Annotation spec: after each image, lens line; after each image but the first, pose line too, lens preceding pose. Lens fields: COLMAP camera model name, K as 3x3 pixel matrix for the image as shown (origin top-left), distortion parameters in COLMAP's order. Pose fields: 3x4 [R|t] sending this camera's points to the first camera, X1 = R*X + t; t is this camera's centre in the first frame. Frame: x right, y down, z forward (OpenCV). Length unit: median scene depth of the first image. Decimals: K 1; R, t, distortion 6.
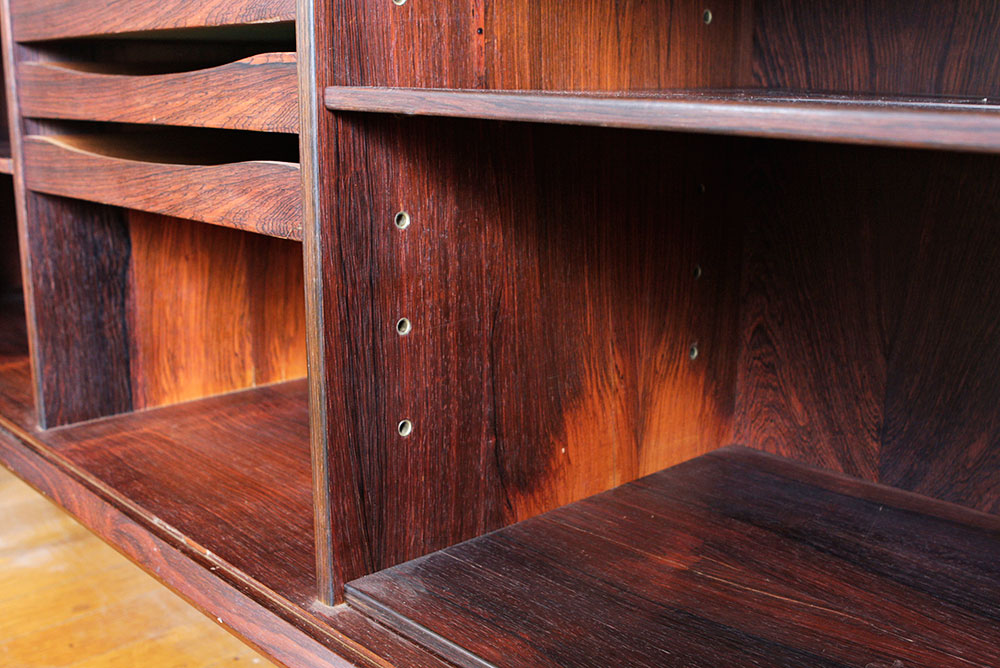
lens RADIAL K [[1122.0, 0, 501.4], [0, 1122.0, 344.6], [0, 0, 1]] dist [-0.092845, 0.000000]
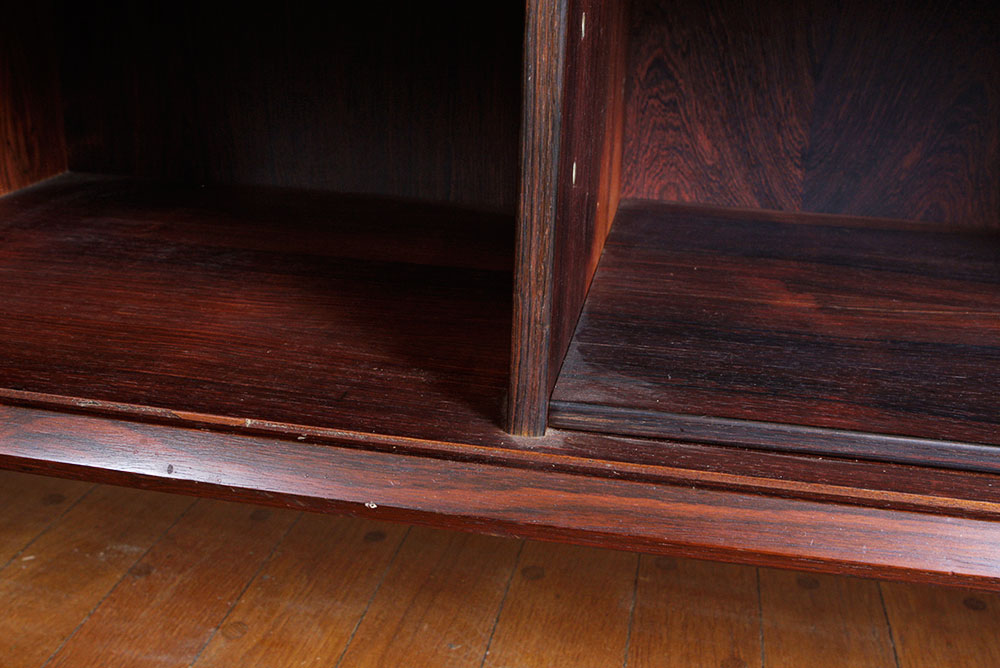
lens RADIAL K [[1122.0, 0, 499.1], [0, 1122.0, 334.1], [0, 0, 1]] dist [-0.092845, 0.000000]
pose [[0.798239, -0.179684, 0.574915, -0.496591], [0.102920, 0.981120, 0.163740, 0.046617], [-0.593482, -0.071533, 0.801662, 0.395979]]
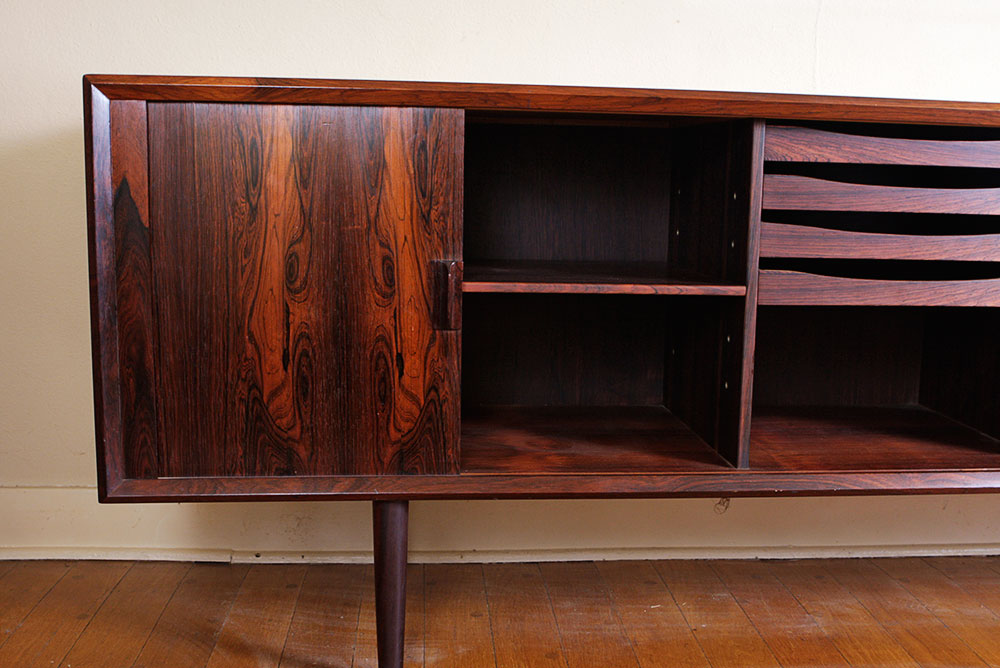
lens RADIAL K [[1122.0, 0, 510.4], [0, 1122.0, 343.9], [0, 0, 1]] dist [-0.092845, 0.000000]
pose [[0.592032, -0.117206, 0.797346, -2.277988], [0.169595, 0.985332, 0.018914, -0.214950], [-0.787868, 0.124028, 0.603226, 0.435047]]
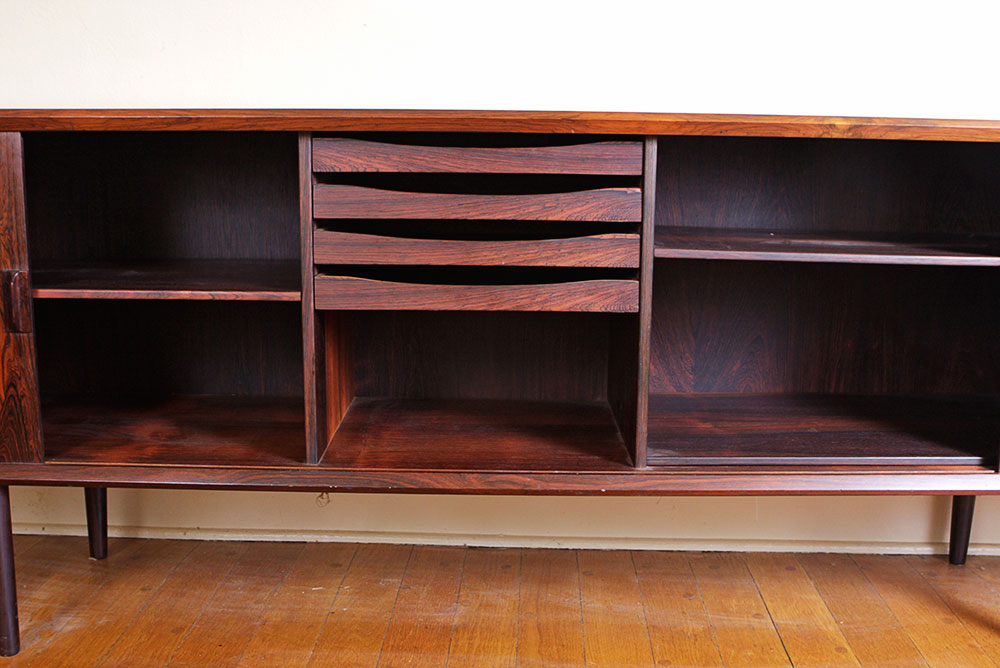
lens RADIAL K [[1122.0, 0, 506.0], [0, 1122.0, 349.9], [0, 0, 1]] dist [-0.092845, 0.000000]
pose [[0.674842, -0.139054, 0.724743, -1.740315], [0.163959, 0.985793, 0.036471, -0.120221], [-0.719518, 0.094216, 0.688054, -0.358762]]
